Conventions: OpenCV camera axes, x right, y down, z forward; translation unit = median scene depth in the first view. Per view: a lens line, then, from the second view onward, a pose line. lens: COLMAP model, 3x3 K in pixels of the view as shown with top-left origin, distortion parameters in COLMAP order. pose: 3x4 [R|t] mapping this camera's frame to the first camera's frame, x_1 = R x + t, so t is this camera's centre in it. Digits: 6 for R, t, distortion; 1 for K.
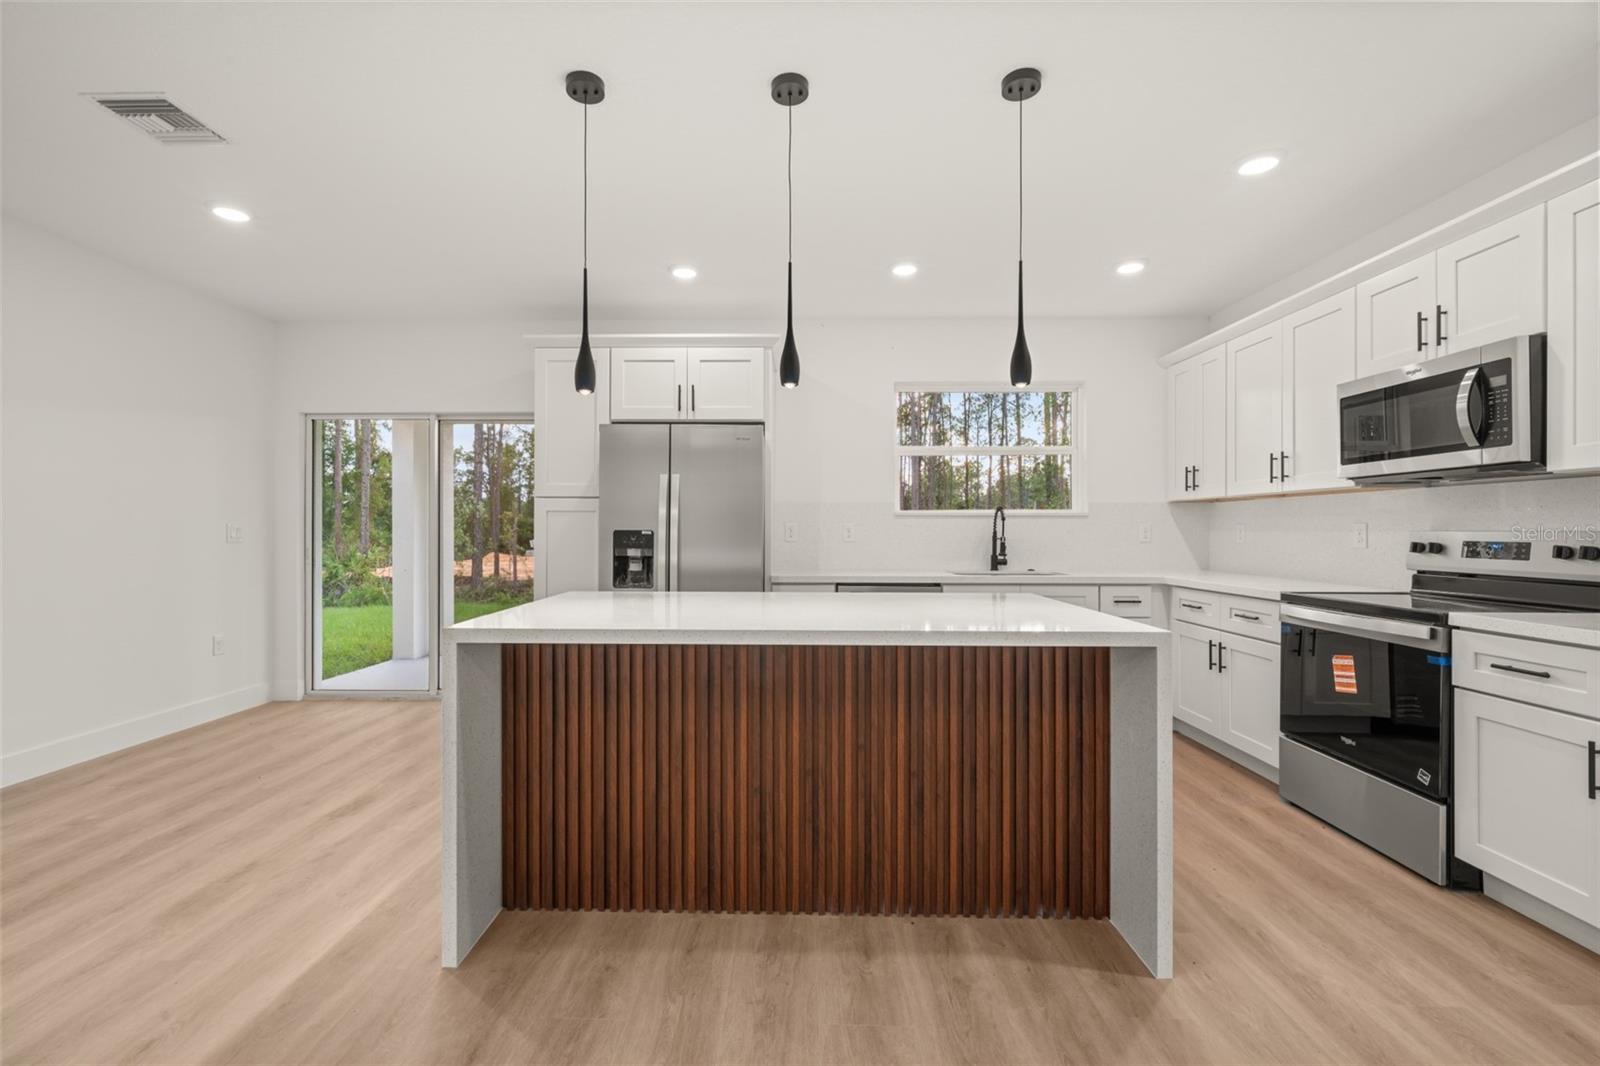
lens RADIAL K [[686.0, 0, 780.4], [0, 686.0, 529.0], [0, 0, 1]] dist [0.002483, -0.000143]
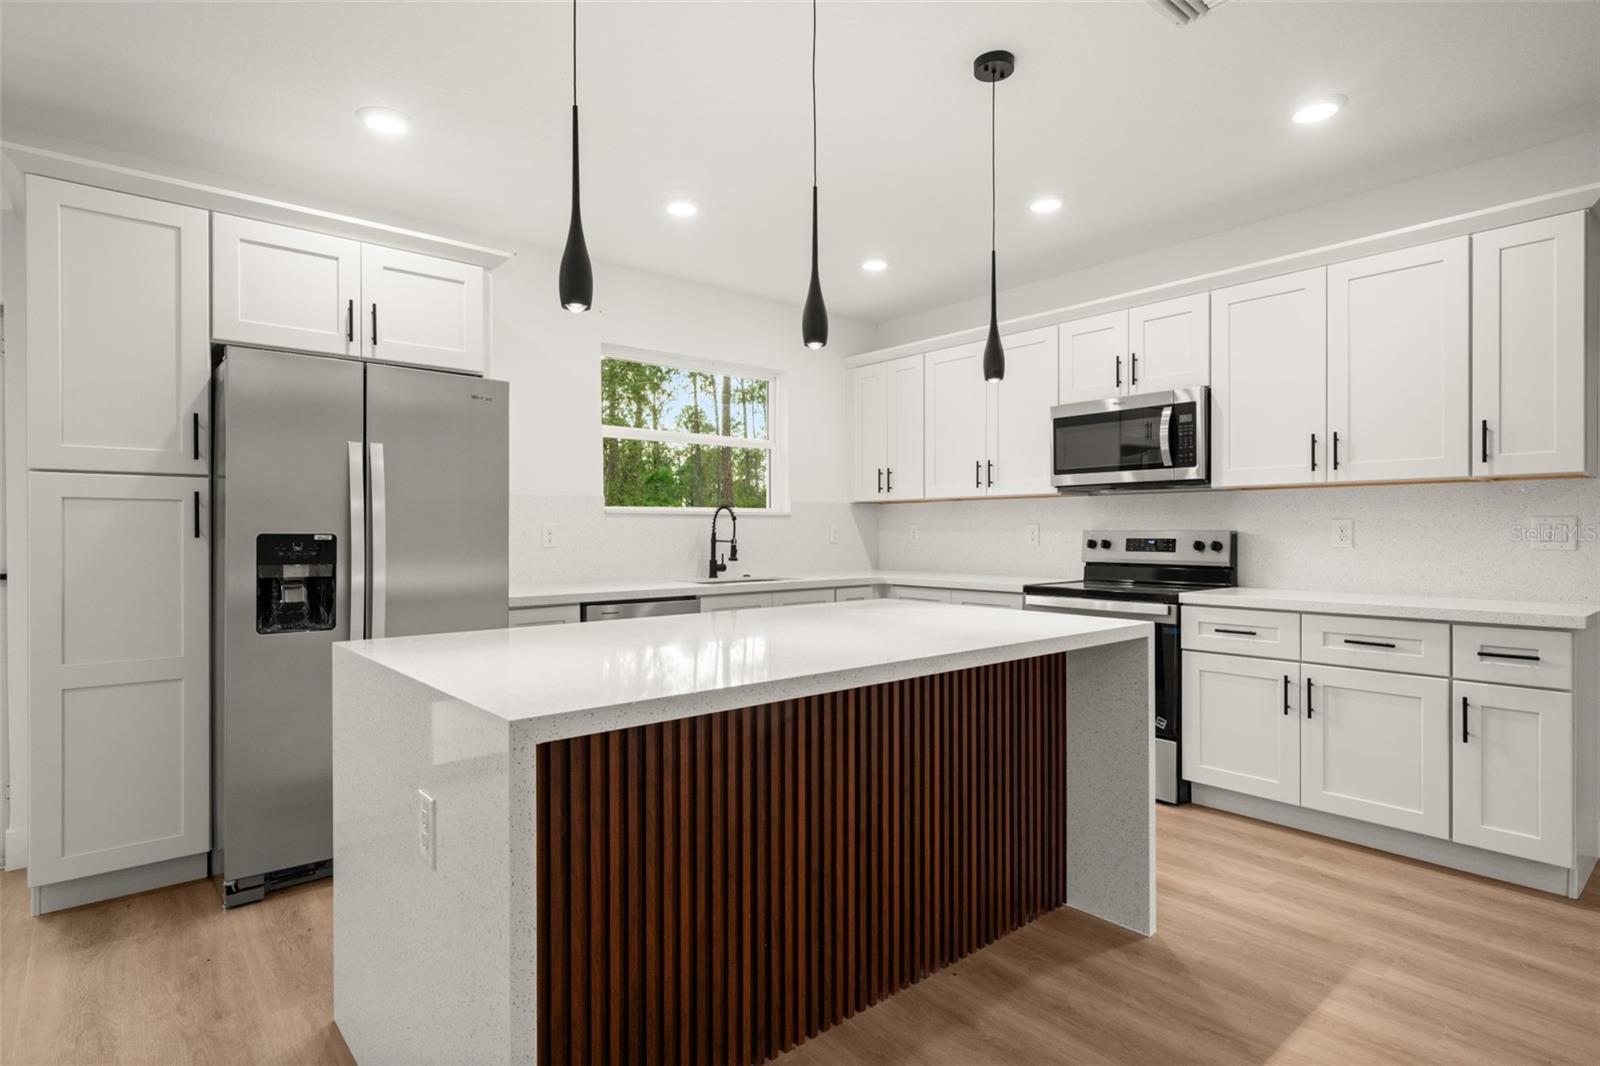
lens RADIAL K [[821.1, 0, 792.3], [0, 821.1, 536.3], [0, 0, 1]] dist [0.001502, 0.001624]
pose [[0.753319, -0.008049, 0.657607, -0.486272], [0.002527, 0.999953, 0.009344, -0.002207], [-0.657651, -0.005377, 0.753304, 0.250000]]
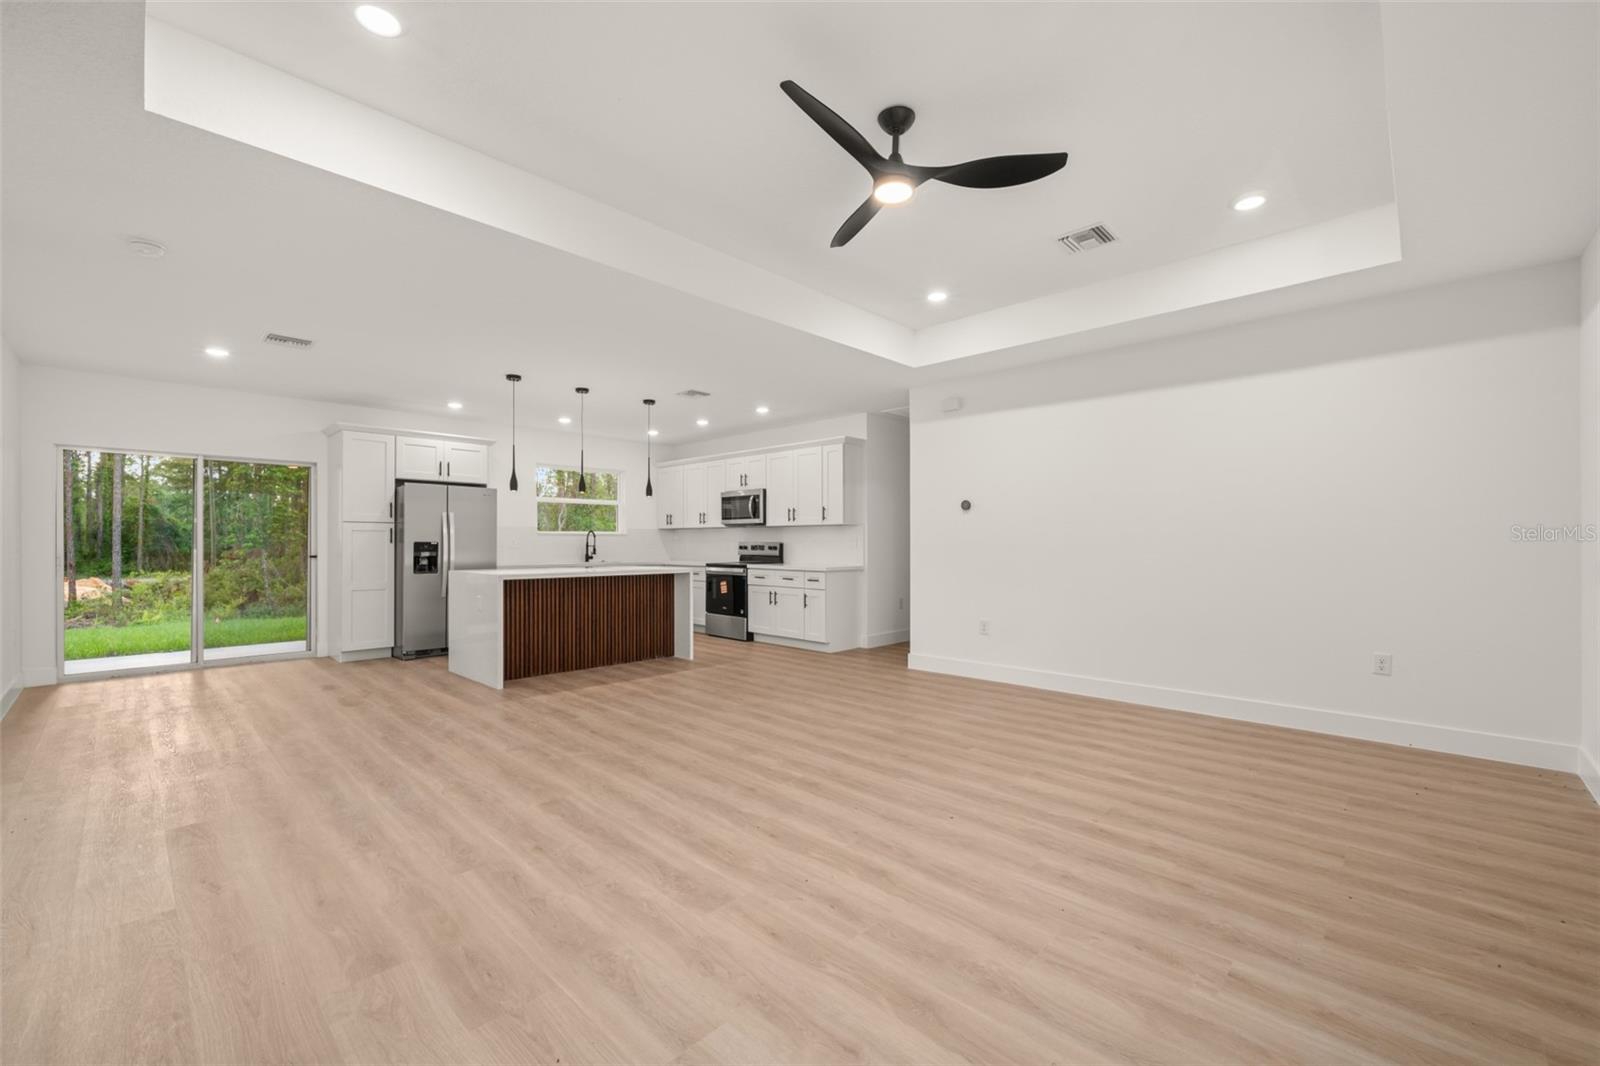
lens RADIAL K [[639.0, 0, 781.0], [0, 639.0, 544.7], [0, 0, 1]] dist [-0.001553, -0.000278]
pose [[0.690006, -0.003674, 0.723794, -1.075537], [-0.001027, 0.999981, 0.006056, -0.002720], [-0.723803, -0.004922, 0.689989, -1.164837]]
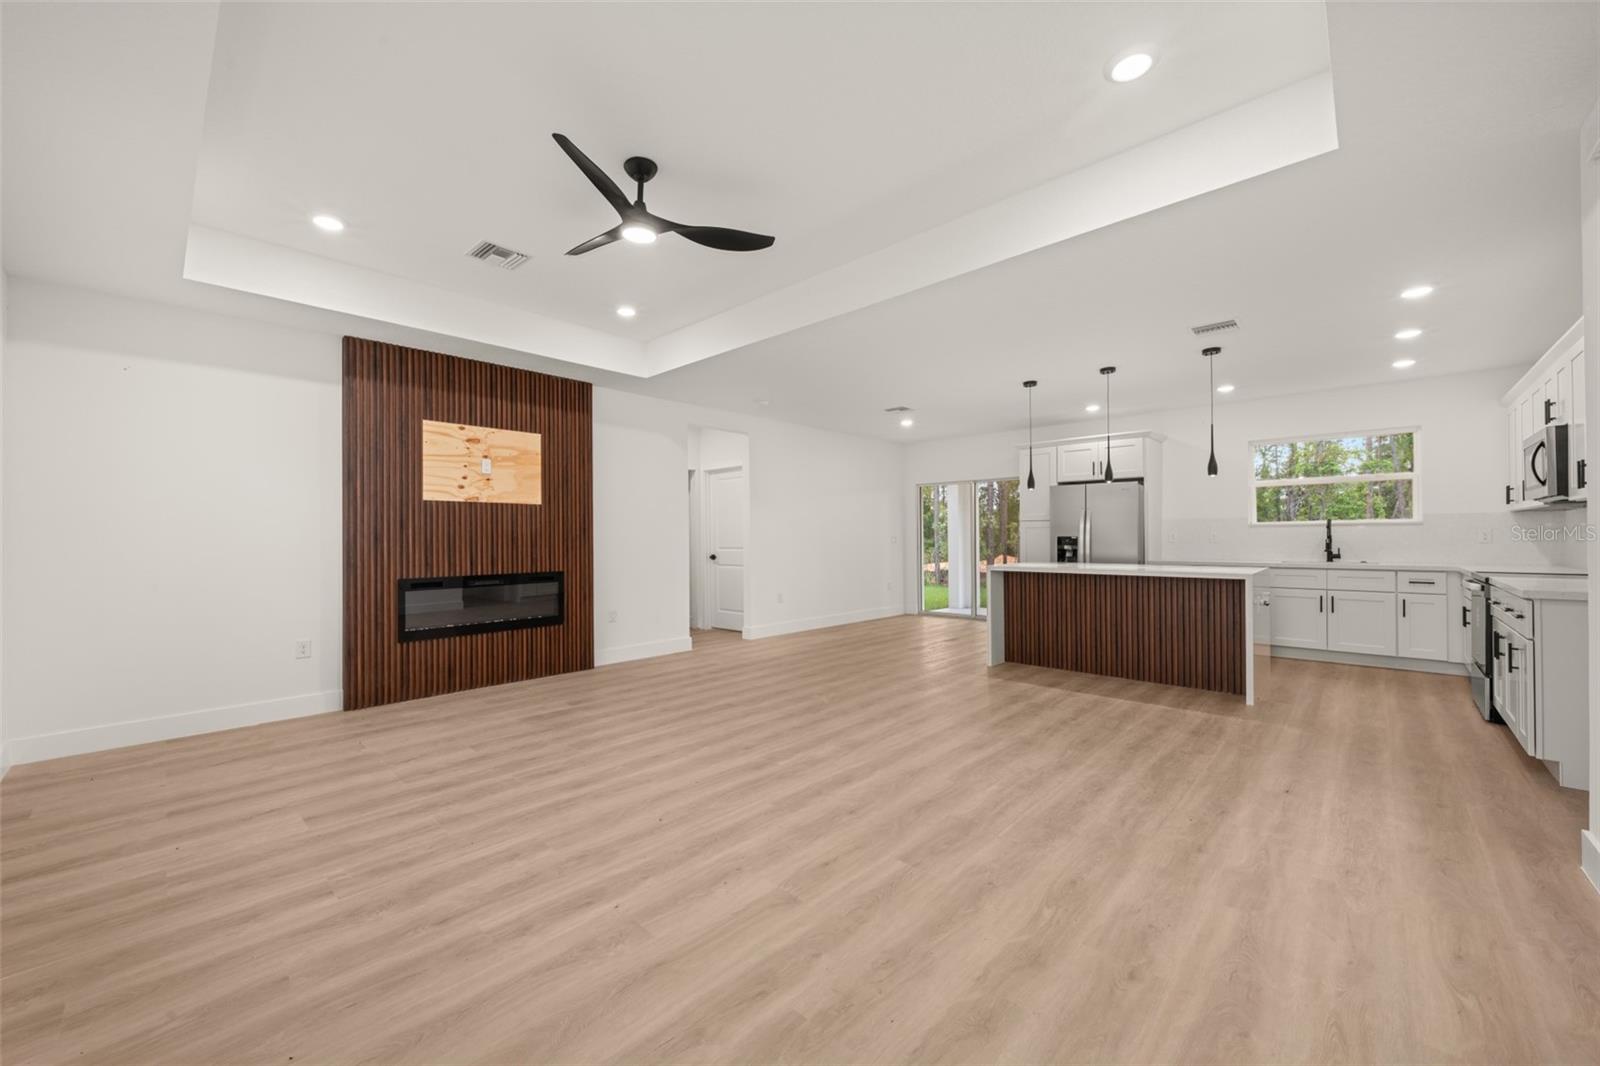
lens RADIAL K [[609.4, 0, 796.0], [0, 609.4, 533.1], [0, 0, 1]] dist [-0.002847, -0.000028]
pose [[0.749810, -0.010577, -0.661569, 0.521255], [0.007614, 0.999944, -0.007358, -0.001494], [0.661610, 0.000480, 0.749848, -1.230749]]
